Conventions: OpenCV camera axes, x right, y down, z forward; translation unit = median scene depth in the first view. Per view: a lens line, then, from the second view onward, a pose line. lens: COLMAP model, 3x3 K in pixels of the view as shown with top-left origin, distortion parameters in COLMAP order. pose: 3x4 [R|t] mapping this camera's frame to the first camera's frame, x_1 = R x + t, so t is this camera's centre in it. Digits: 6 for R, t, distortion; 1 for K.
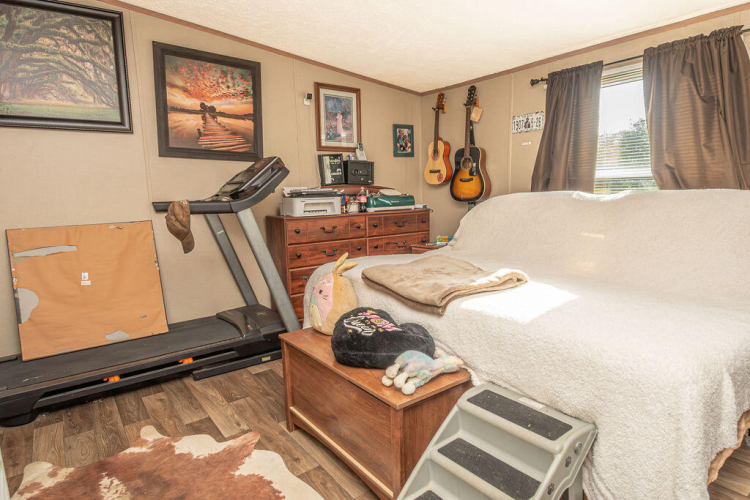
lens RADIAL K [[432.4, 0, 375.8], [0, 432.4, 249.2], [0, 0, 1]] dist [0.007701, -0.003573]
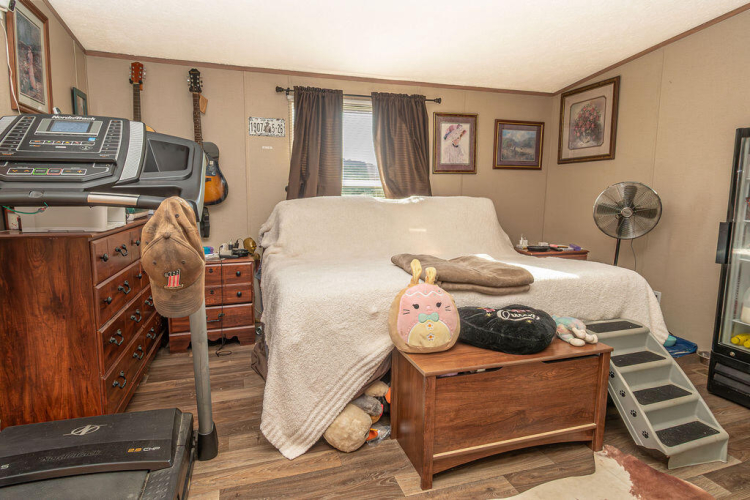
lens RADIAL K [[432.4, 0, 372.4], [0, 432.4, 250.1], [0, 0, 1]] dist [0.007701, -0.003573]
pose [[0.350498, -0.063826, 0.934386, -0.559221], [0.115604, 0.992994, 0.024465, -0.007330], [-0.929401, 0.099444, 0.355421, 0.484308]]
